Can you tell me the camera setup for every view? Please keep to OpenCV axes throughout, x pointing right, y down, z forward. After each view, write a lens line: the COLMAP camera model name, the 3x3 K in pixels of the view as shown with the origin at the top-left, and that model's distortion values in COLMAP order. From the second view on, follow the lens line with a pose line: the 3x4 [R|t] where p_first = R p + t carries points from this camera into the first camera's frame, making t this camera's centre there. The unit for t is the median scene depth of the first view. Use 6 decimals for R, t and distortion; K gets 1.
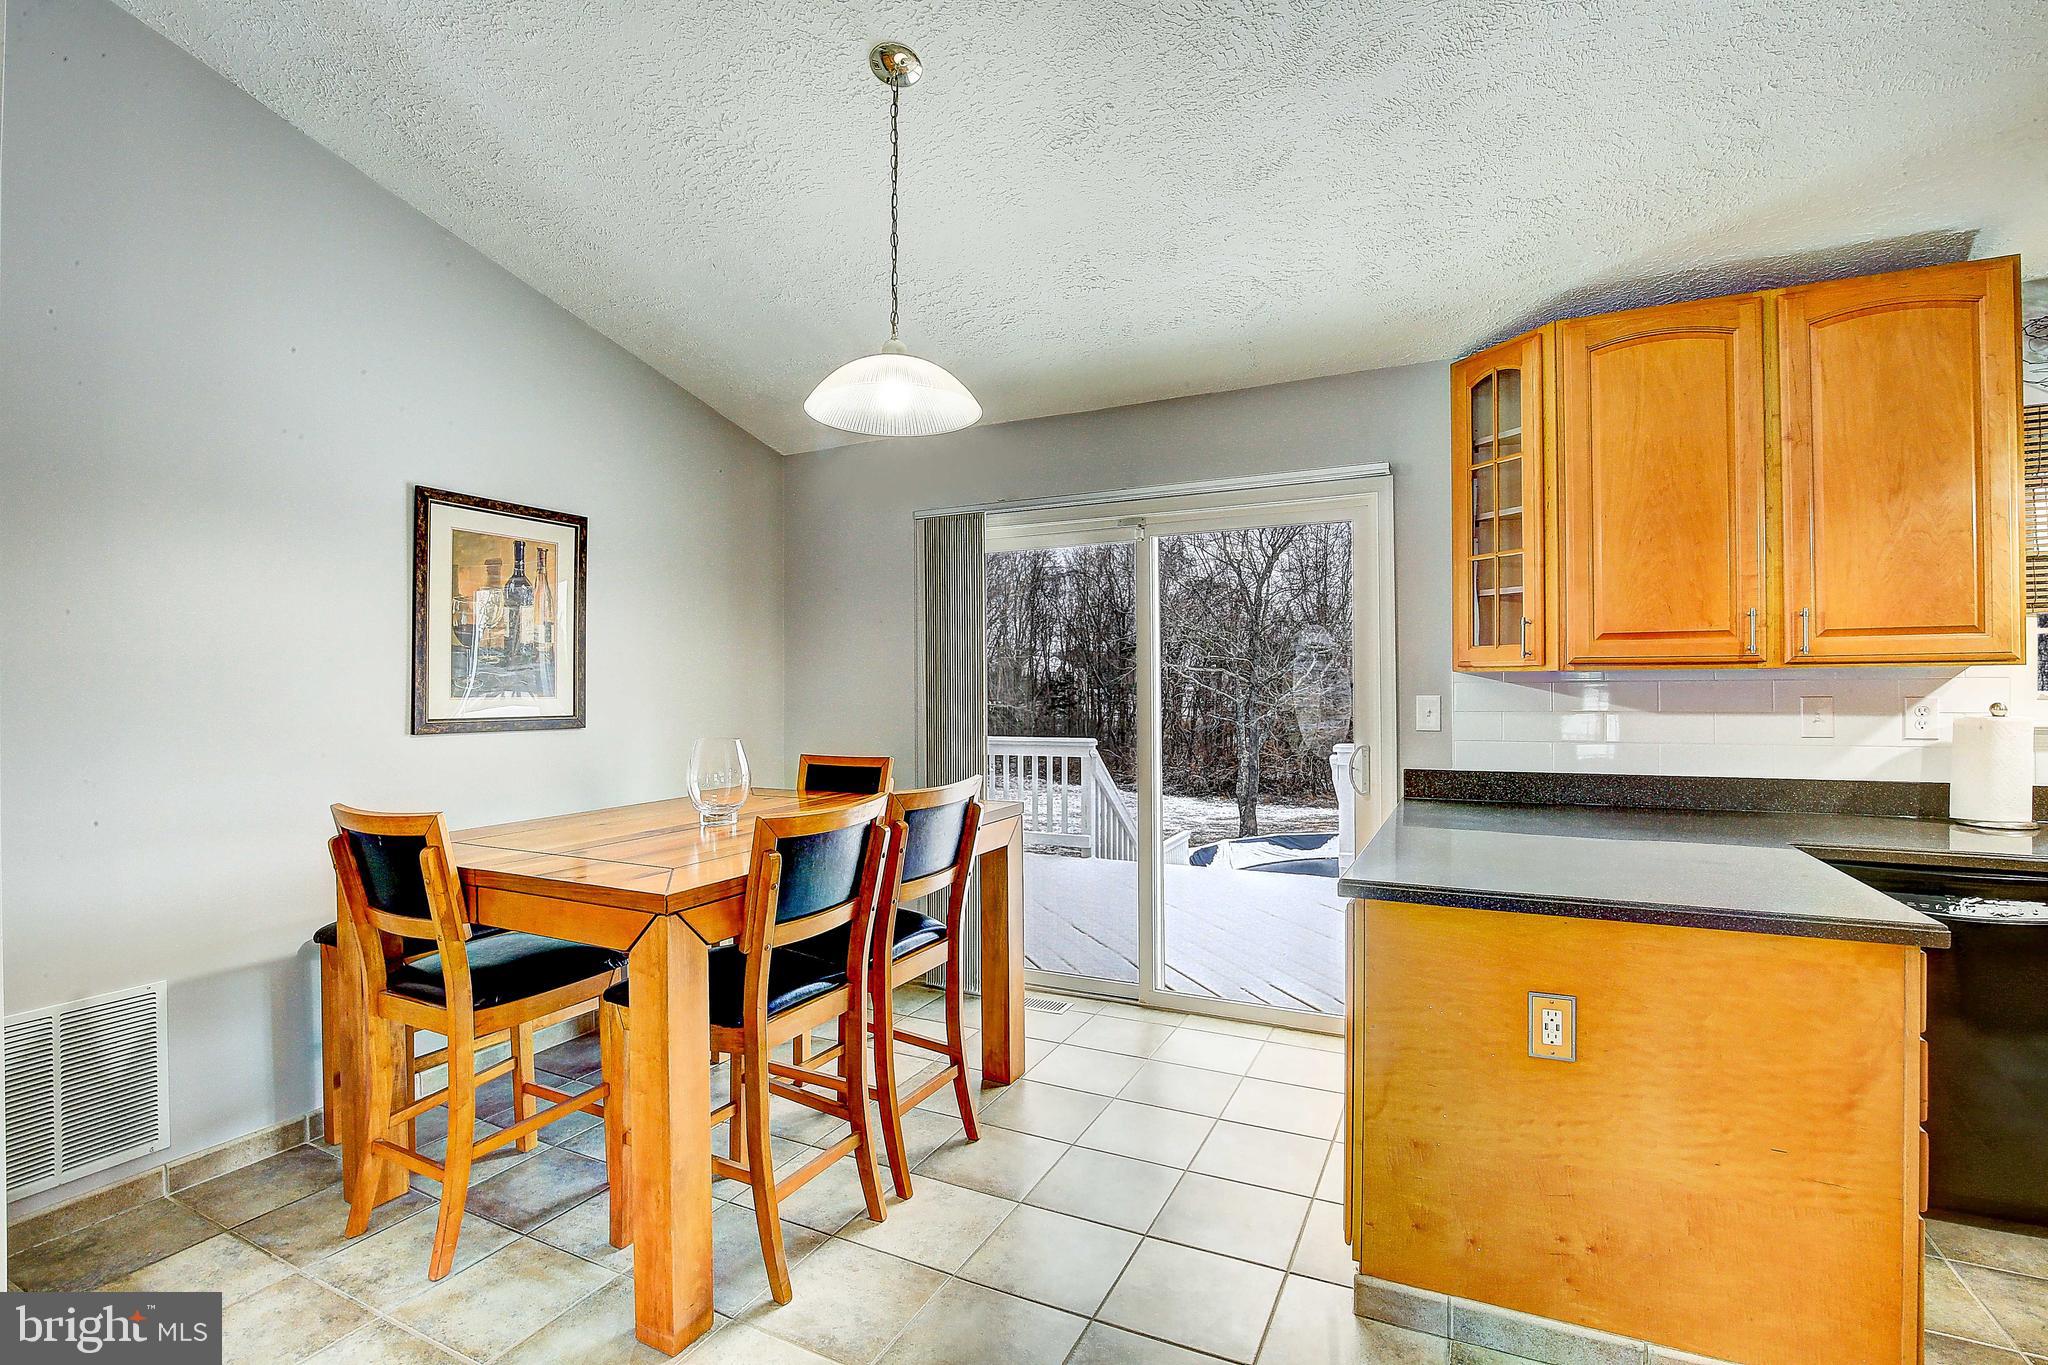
lens RADIAL K [[940.7, 0, 1015.4], [0, 940.7, 673.5], [0, 0, 1]] dist [-0.037293, 0.004408]
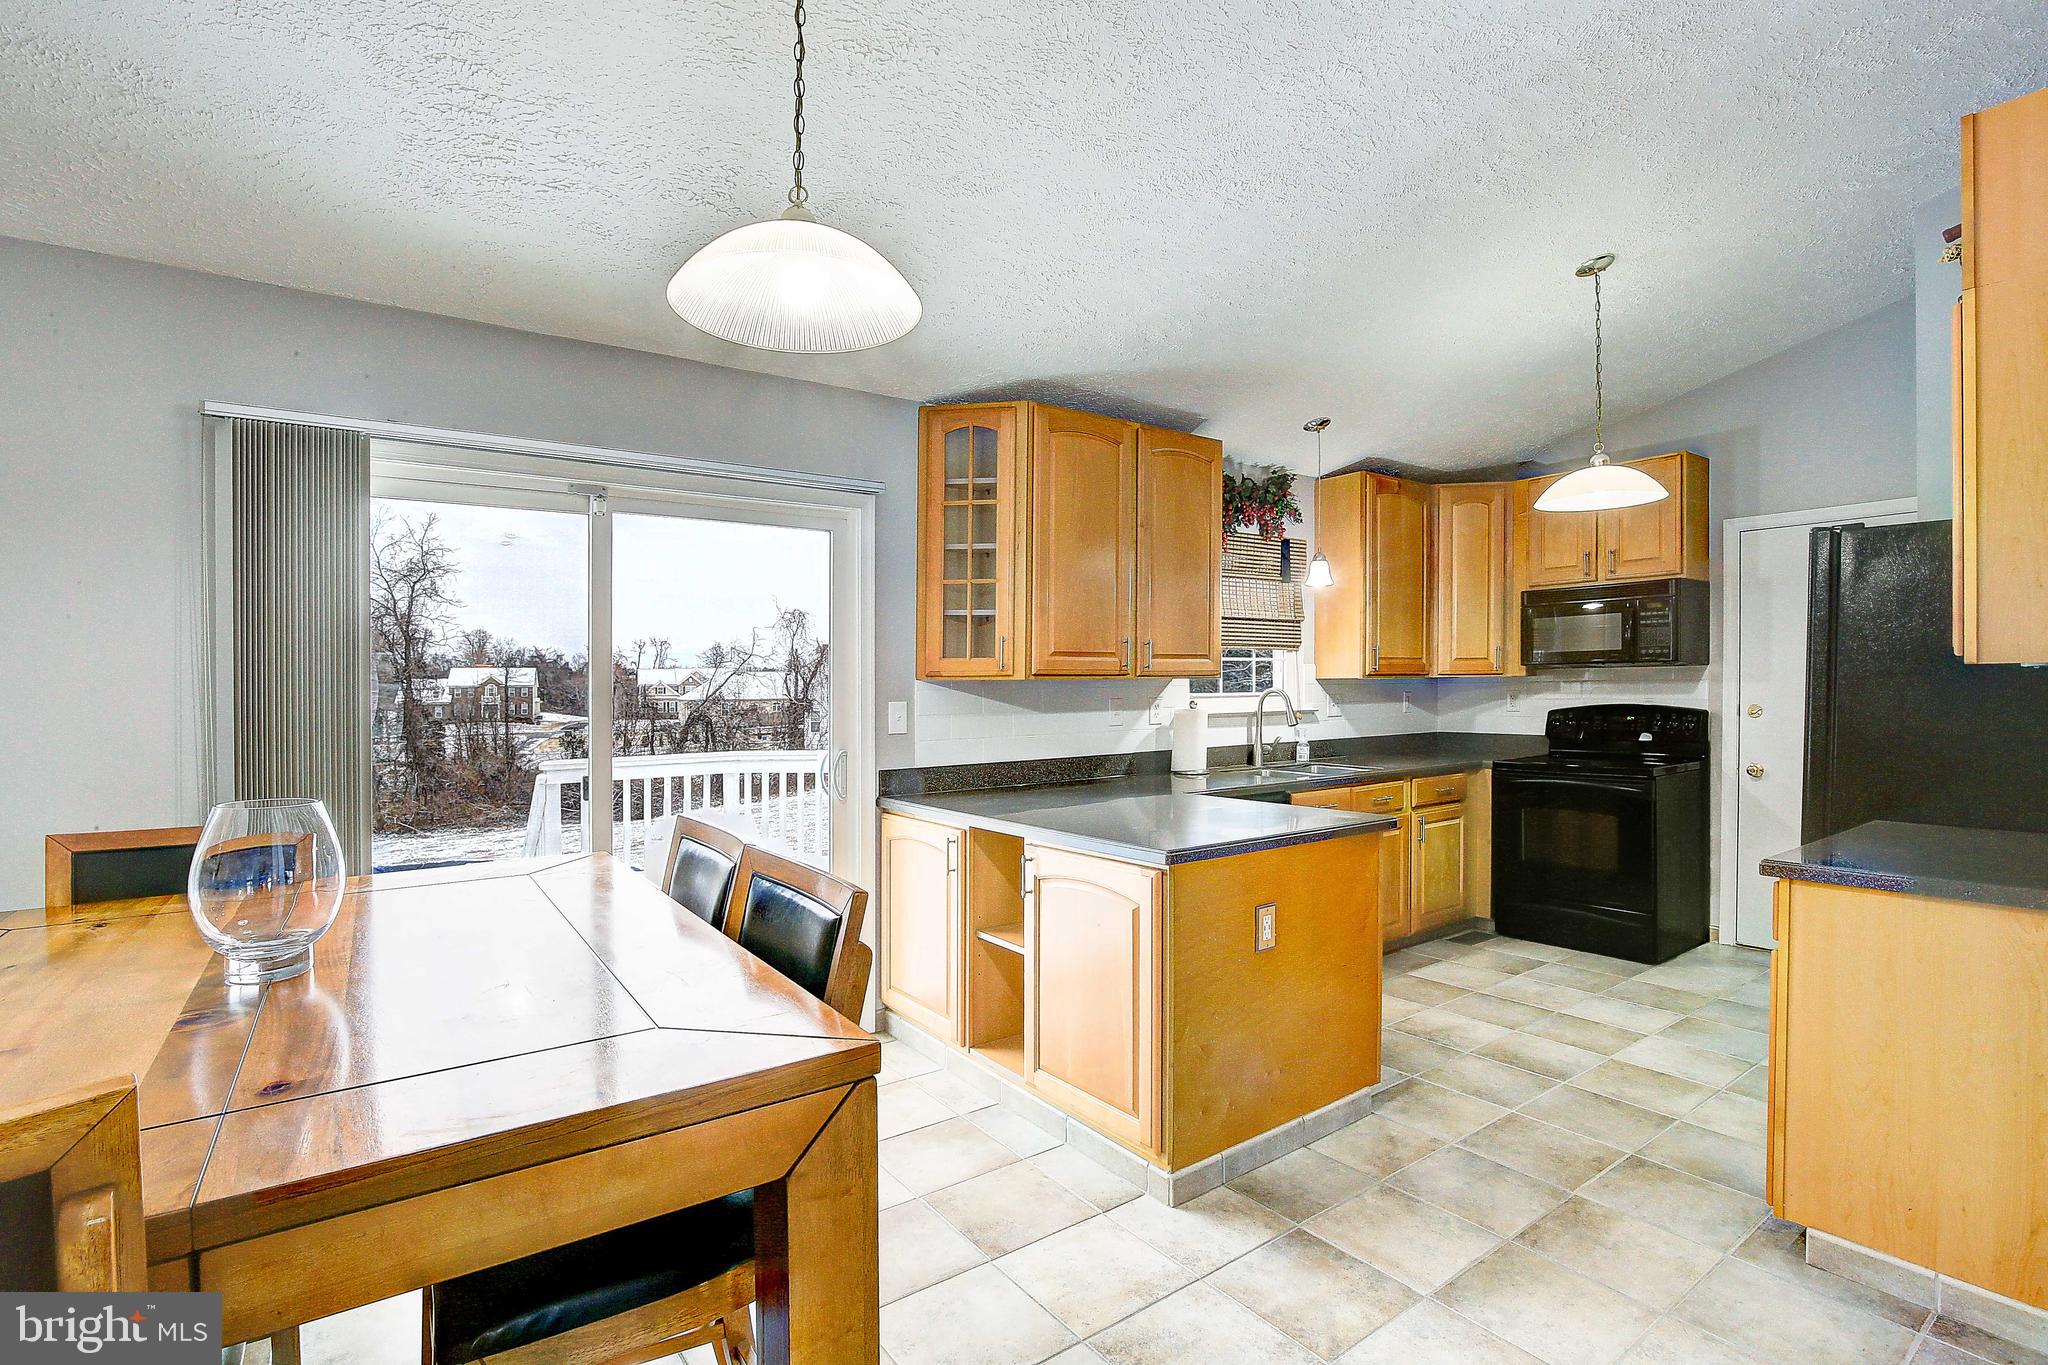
lens RADIAL K [[940.7, 0, 1001.8], [0, 940.7, 716.1], [0, 0, 1]] dist [-0.037293, 0.004408]
pose [[0.476898, -0.025888, 0.878578, -0.536420], [-0.002417, 0.999524, 0.030764, 0.006709], [-0.878956, -0.016795, 0.476608, 0.412171]]
